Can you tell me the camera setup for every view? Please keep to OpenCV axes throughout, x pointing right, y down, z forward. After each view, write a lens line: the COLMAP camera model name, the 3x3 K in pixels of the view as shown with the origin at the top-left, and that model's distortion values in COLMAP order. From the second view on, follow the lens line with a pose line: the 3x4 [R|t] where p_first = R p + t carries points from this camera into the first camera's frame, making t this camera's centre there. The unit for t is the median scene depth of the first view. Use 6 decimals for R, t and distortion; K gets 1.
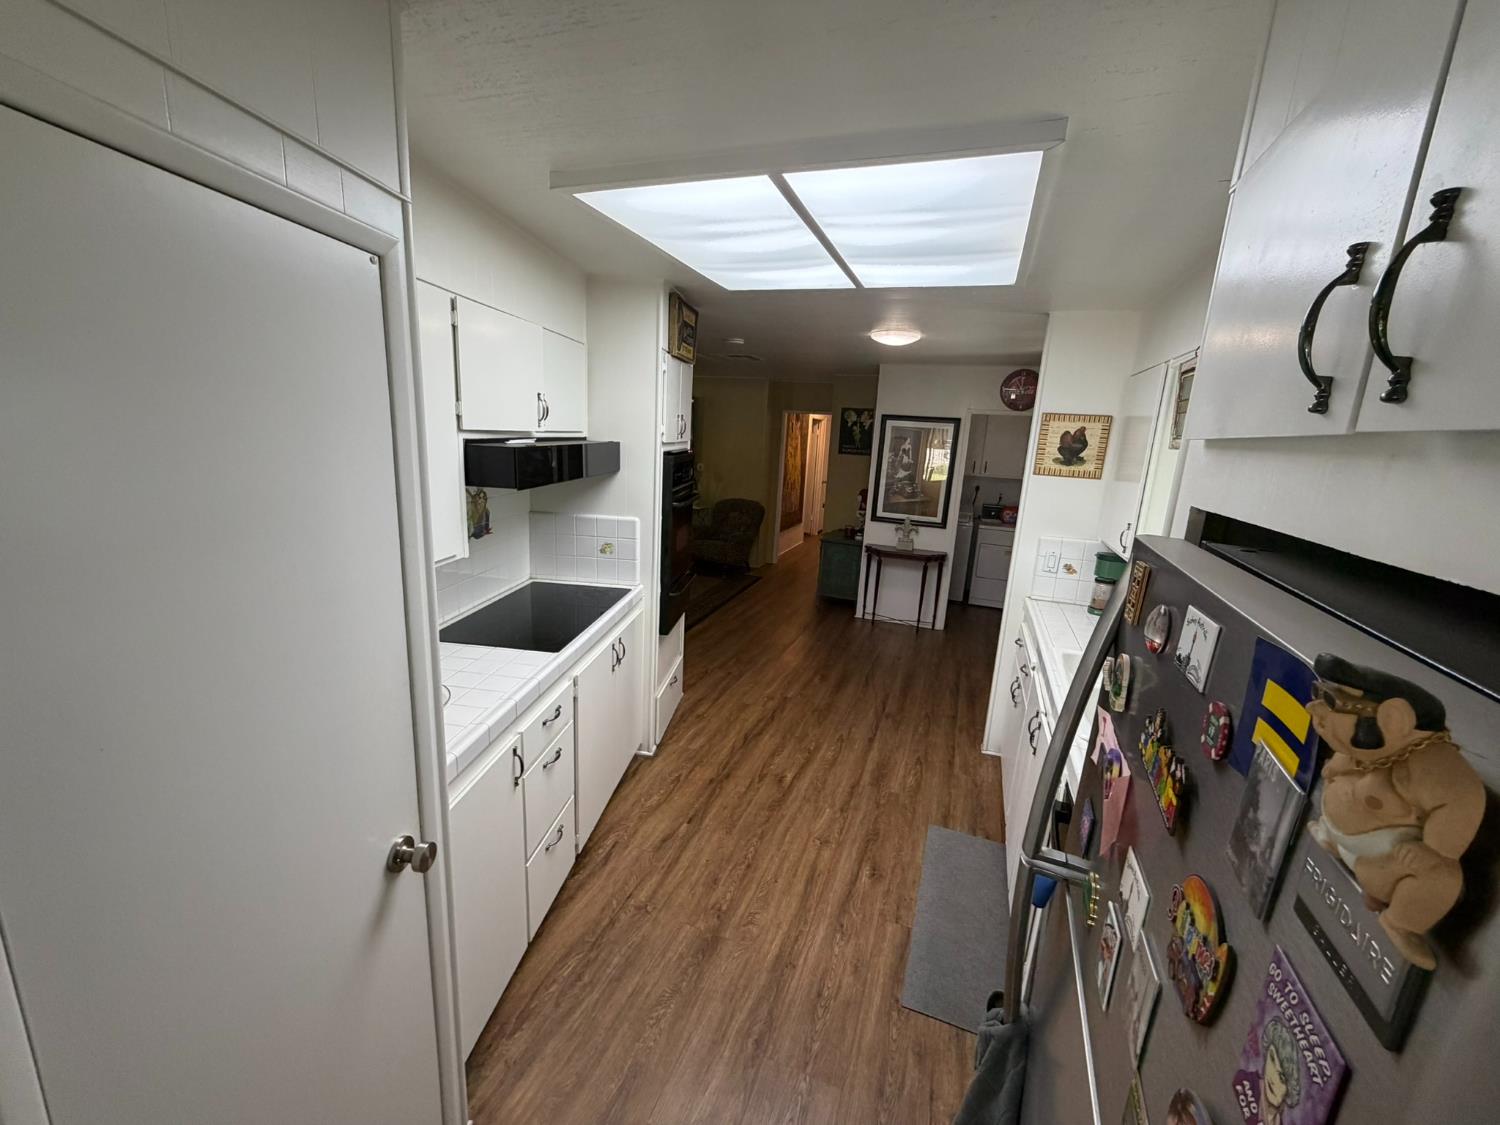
lens RADIAL K [[600.8, 0, 744.3], [0, 600.8, 564.3], [0, 0, 1]] dist [0.000157, 0.000037]
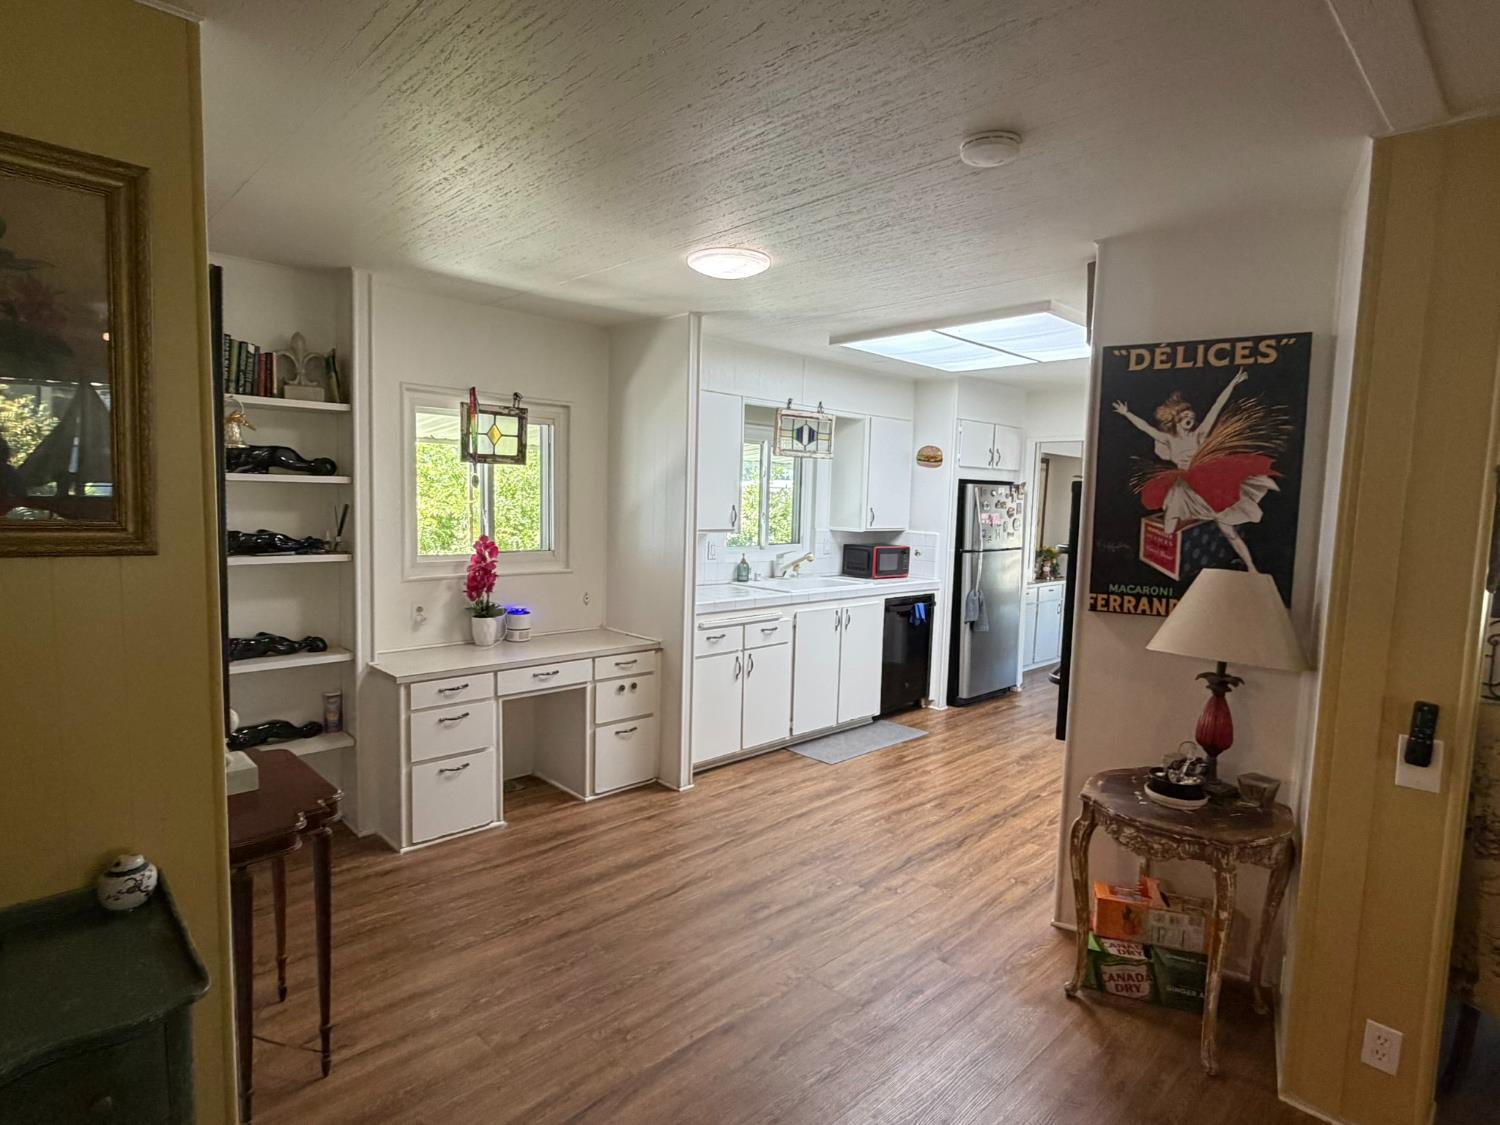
lens RADIAL K [[809.0, 0, 744.6], [0, 809.0, 567.6], [0, 0, 1]] dist [-0.006983, -0.000572]
pose [[-0.903388, -0.115044, 0.413104, -0.136212], [0.018394, 0.952059, 0.305360, -0.372319], [-0.428429, 0.283457, -0.857963, 1.950185]]
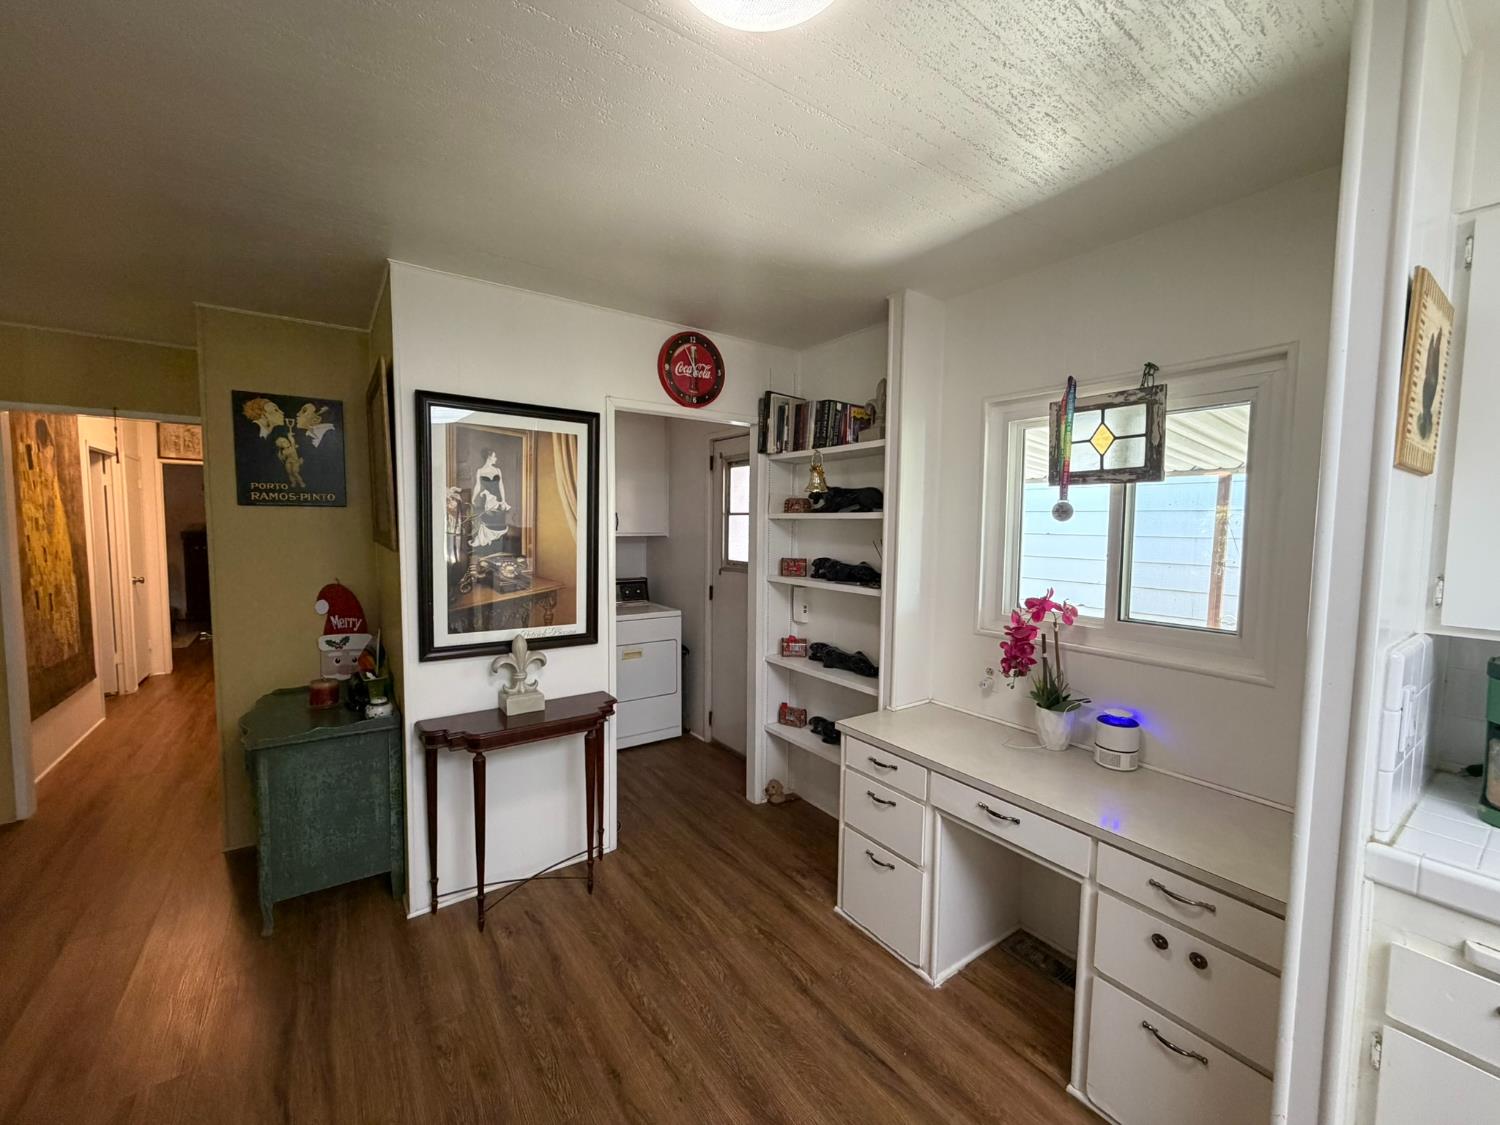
lens RADIAL K [[600.8, 0, 745.1], [0, 600.8, 564.0], [0, 0, 1]] dist [0.000157, 0.000037]
pose [[0.559968, -0.104519, 0.821895, 0.027564], [0.198598, 0.980023, -0.010679, -0.149360], [-0.804360, 0.169207, 0.569539, 1.011310]]
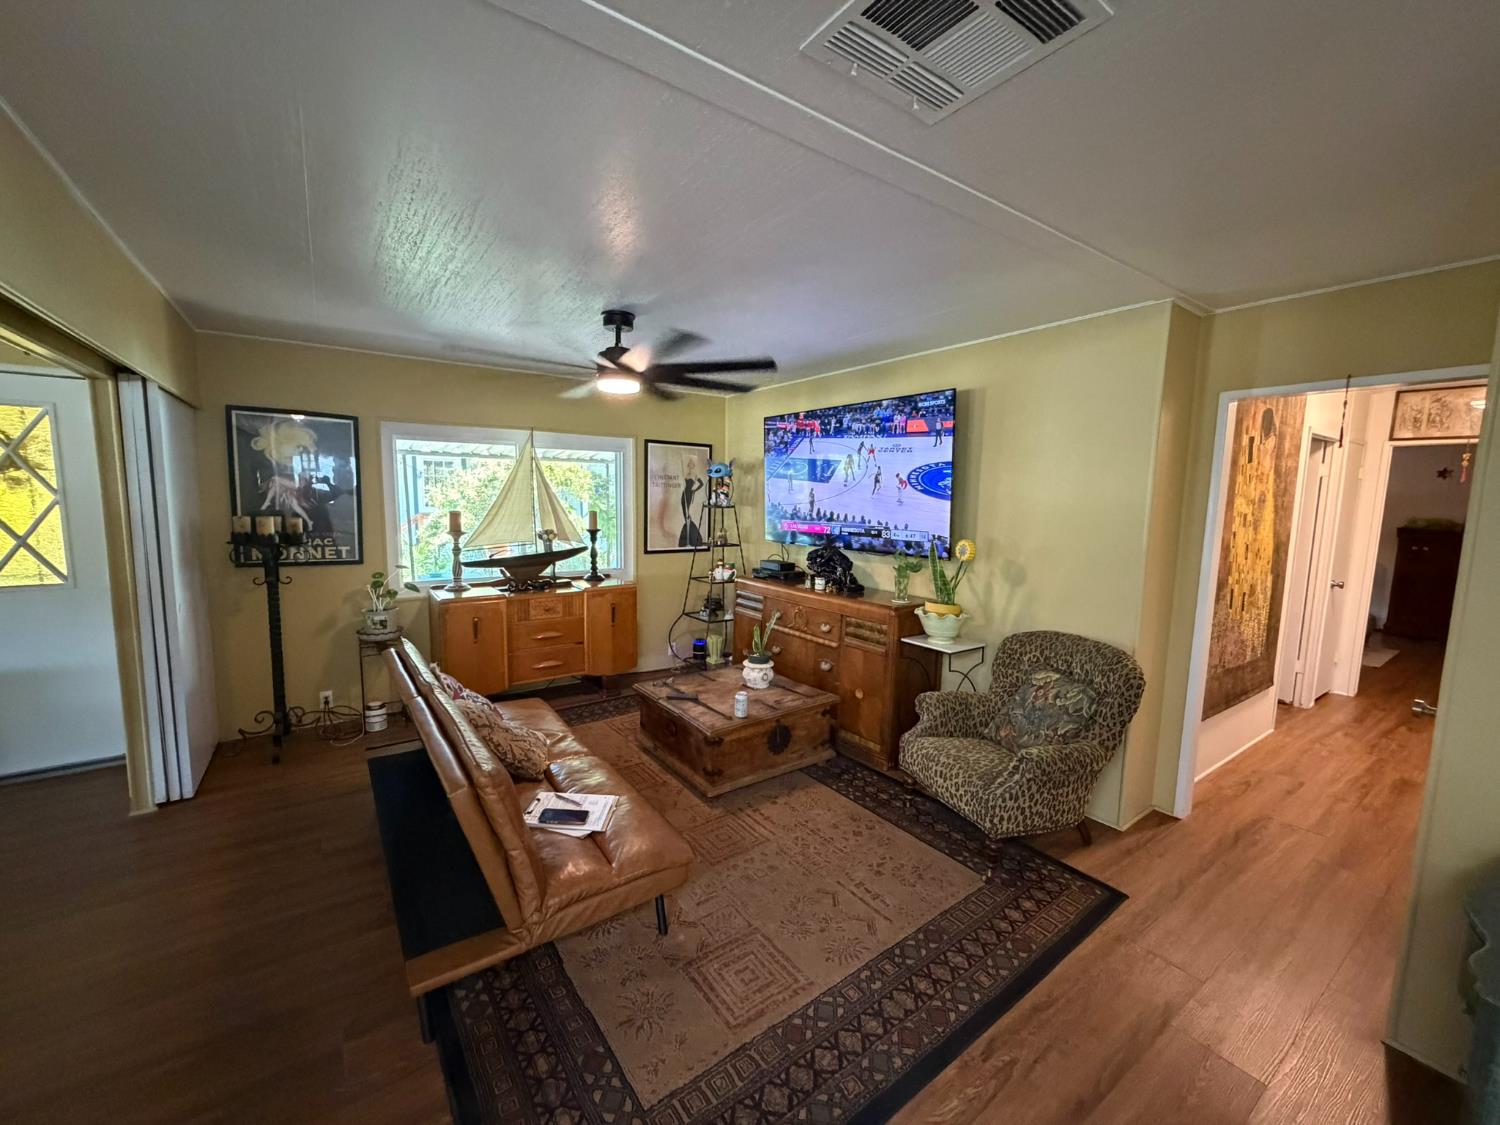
lens RADIAL K [[600.8, 0, 746.9], [0, 600.8, 560.3], [0, 0, 1]] dist [0.000157, 0.000037]
pose [[0.826231, 0.028733, -0.562599, 0.082871], [-0.099697, 0.990392, -0.095833, -0.227413], [0.554440, 0.135270, 0.821157, 1.310001]]
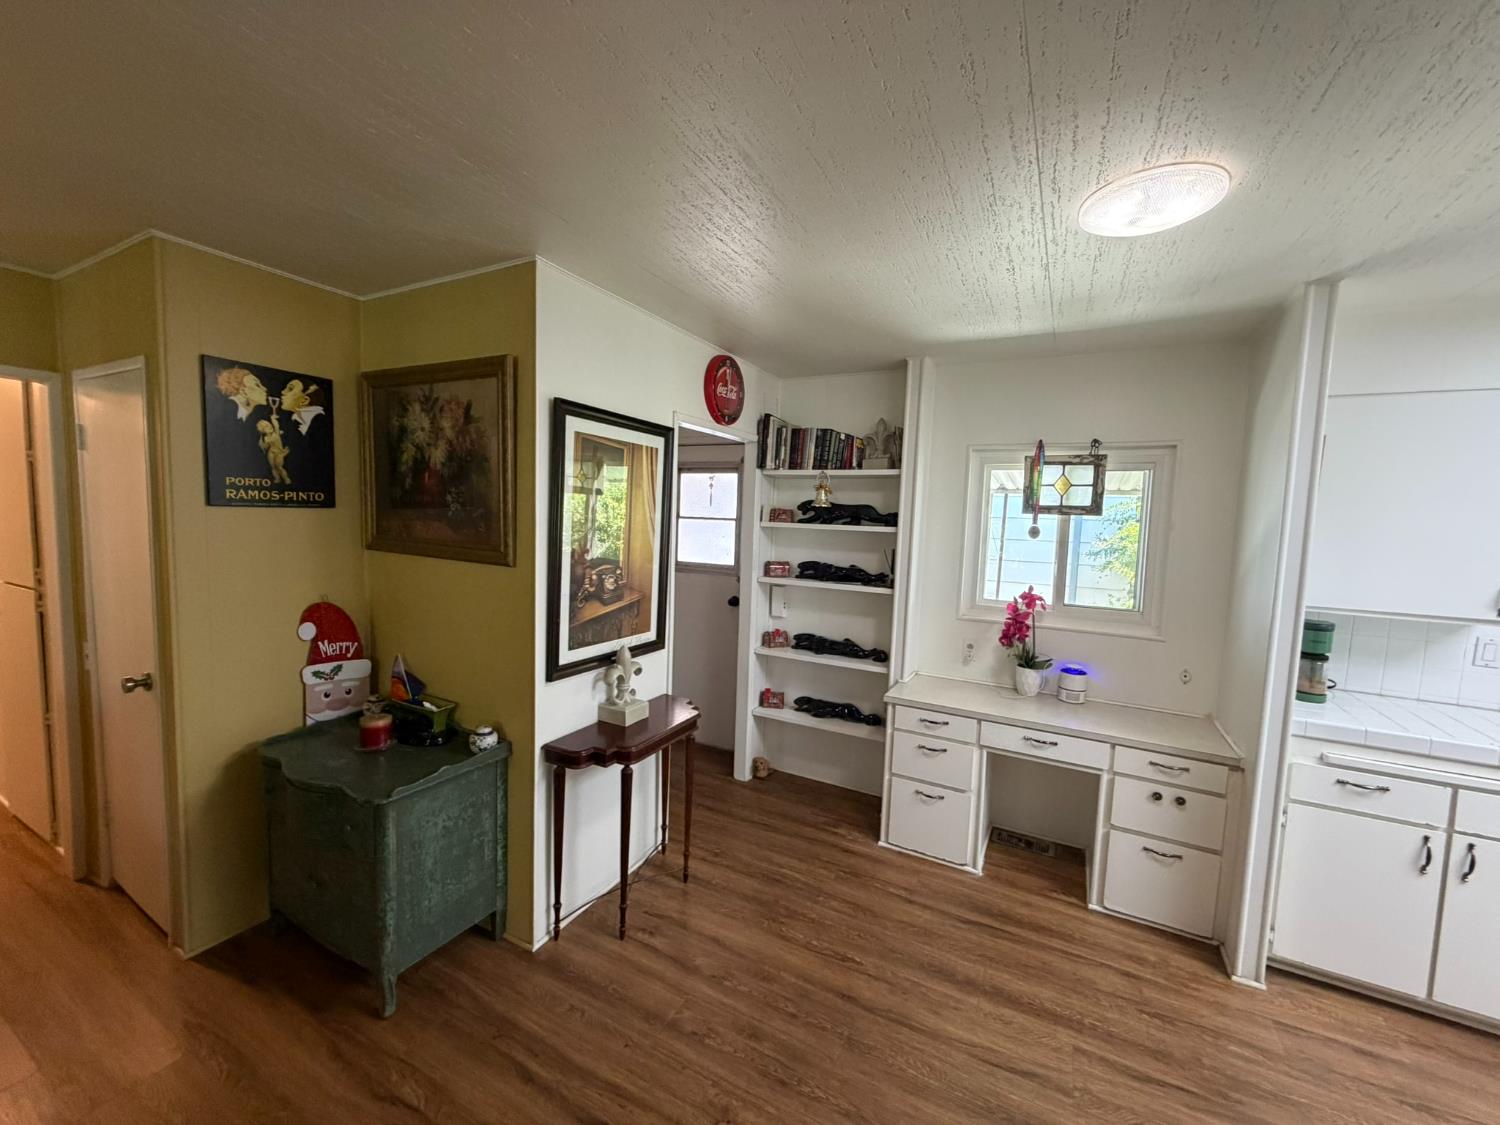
lens RADIAL K [[600.8, 0, 746.3], [0, 600.8, 563.7], [0, 0, 1]] dist [0.000157, 0.000037]
pose [[0.133851, -0.128372, 0.982652, -0.214002], [0.187931, 0.976870, 0.102018, -0.267049], [-0.973019, 0.171016, 0.154880, 1.367858]]
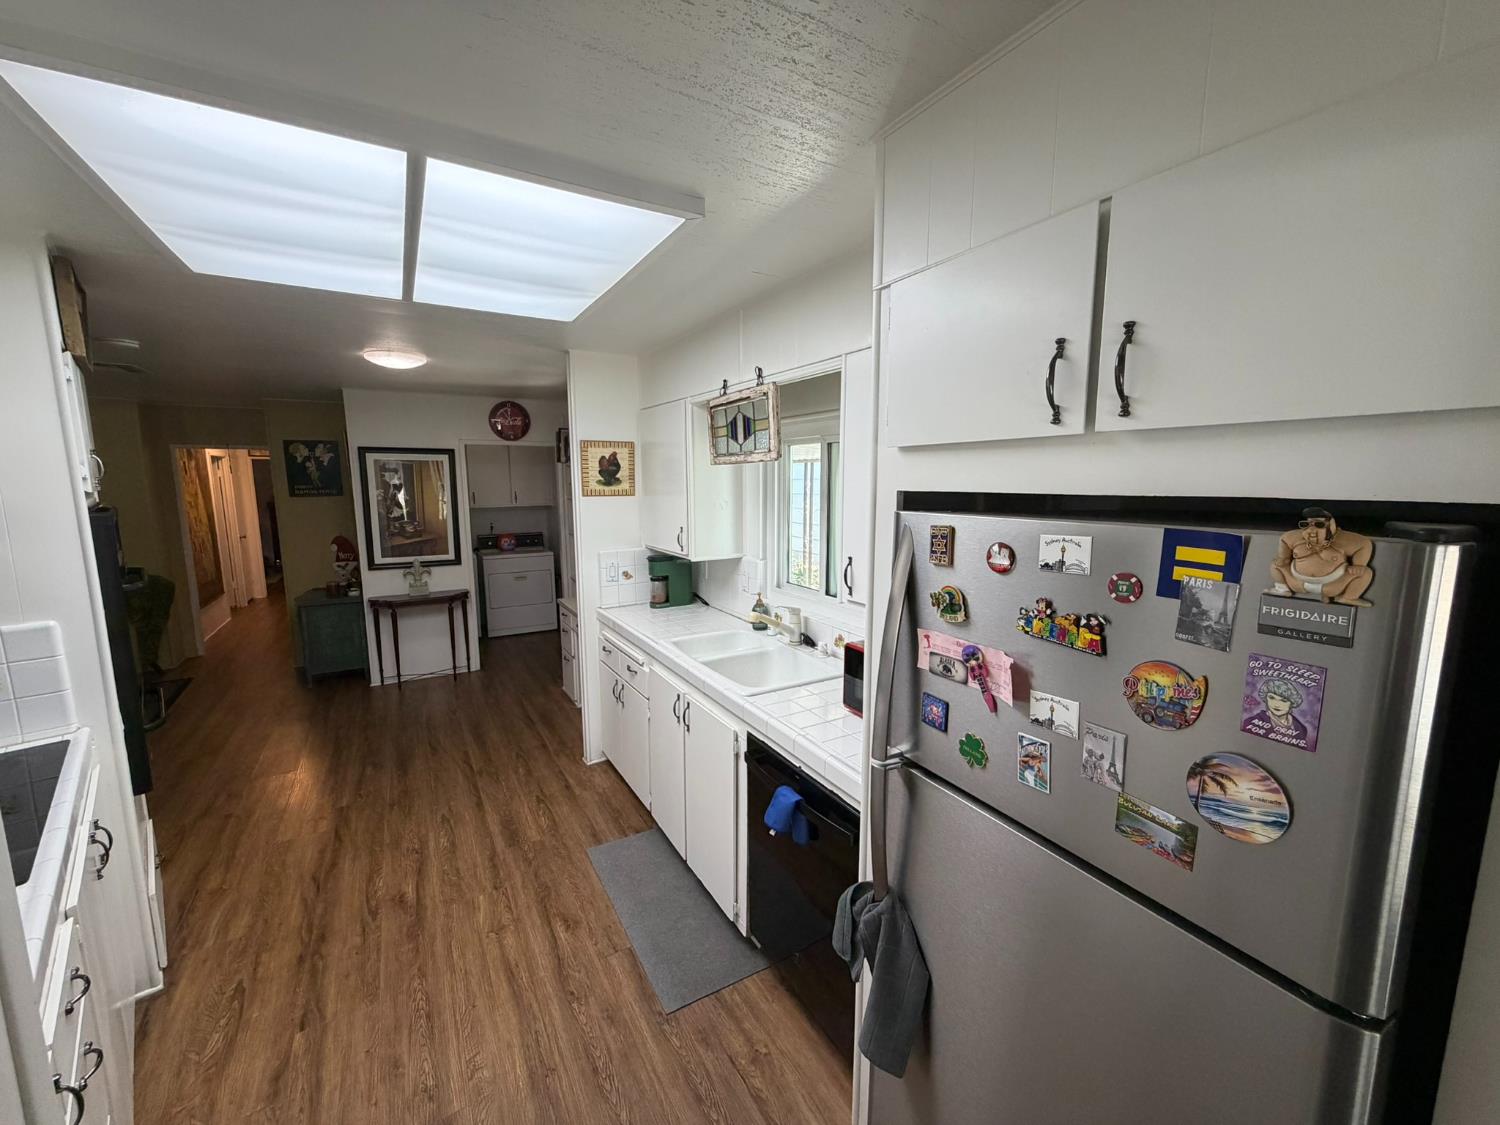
lens RADIAL K [[600.8, 0, 745.7], [0, 600.8, 563.6], [0, 0, 1]] dist [0.000157, 0.000037]
pose [[0.627753, -0.165089, 0.760705, -0.167525], [0.205383, 0.977749, 0.042704, -0.014575], [-0.750829, 0.129428, 0.647692, 0.080365]]
